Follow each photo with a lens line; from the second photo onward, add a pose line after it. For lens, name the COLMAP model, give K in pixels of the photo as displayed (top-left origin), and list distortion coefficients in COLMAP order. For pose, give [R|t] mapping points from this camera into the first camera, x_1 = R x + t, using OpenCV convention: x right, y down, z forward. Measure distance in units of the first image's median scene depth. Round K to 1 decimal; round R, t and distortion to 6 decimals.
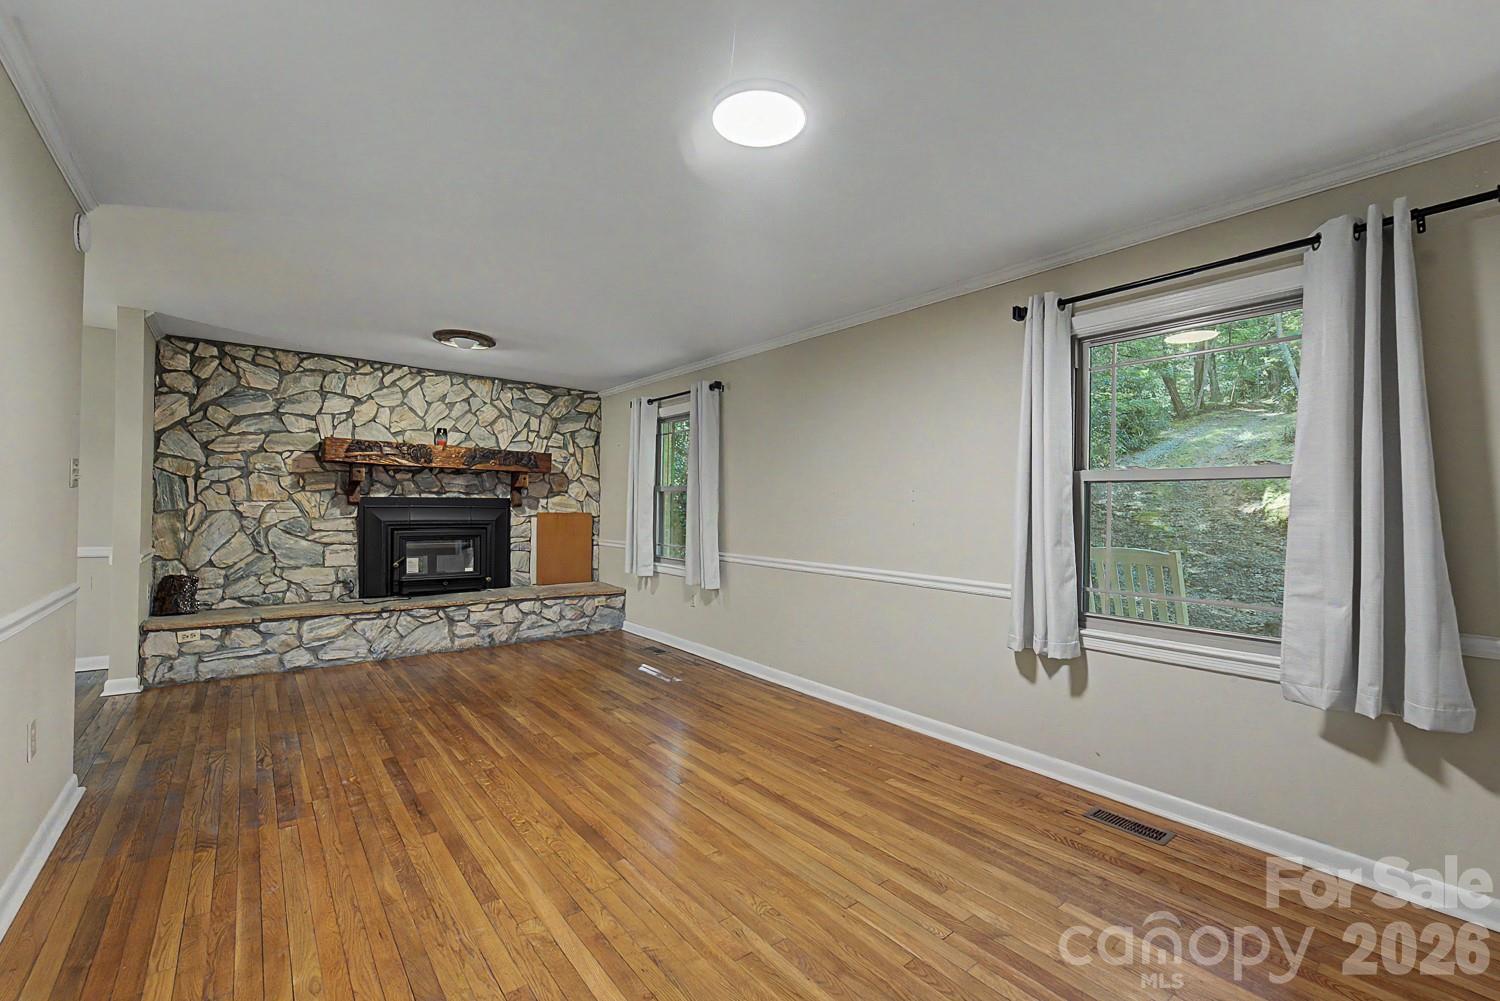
lens RADIAL K [[621.8, 0, 746.0], [0, 621.8, 506.8], [0, 0, 1]] dist [-0.000626, -0.001016]
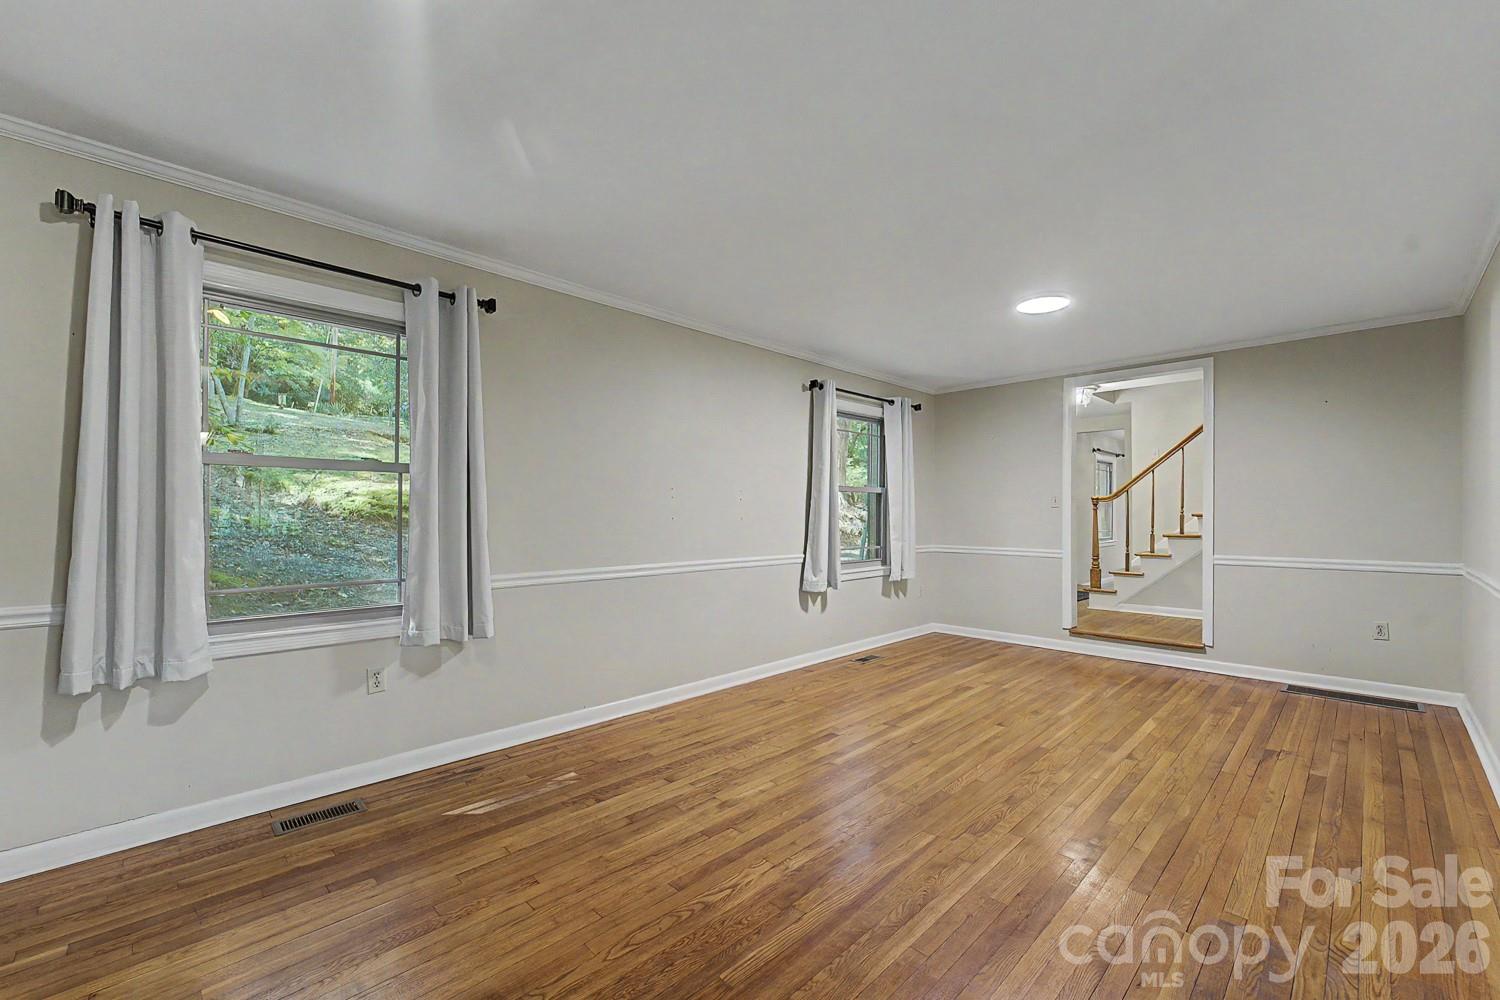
lens RADIAL K [[621.8, 0, 743.5], [0, 621.8, 505.5], [0, 0, 1]] dist [-0.000626, -0.001016]
pose [[-0.107015, -0.004024, 0.994249, -0.873277], [-0.006568, 0.999973, 0.003340, 0.000277], [-0.994236, -0.006173, -0.107039, 1.031015]]
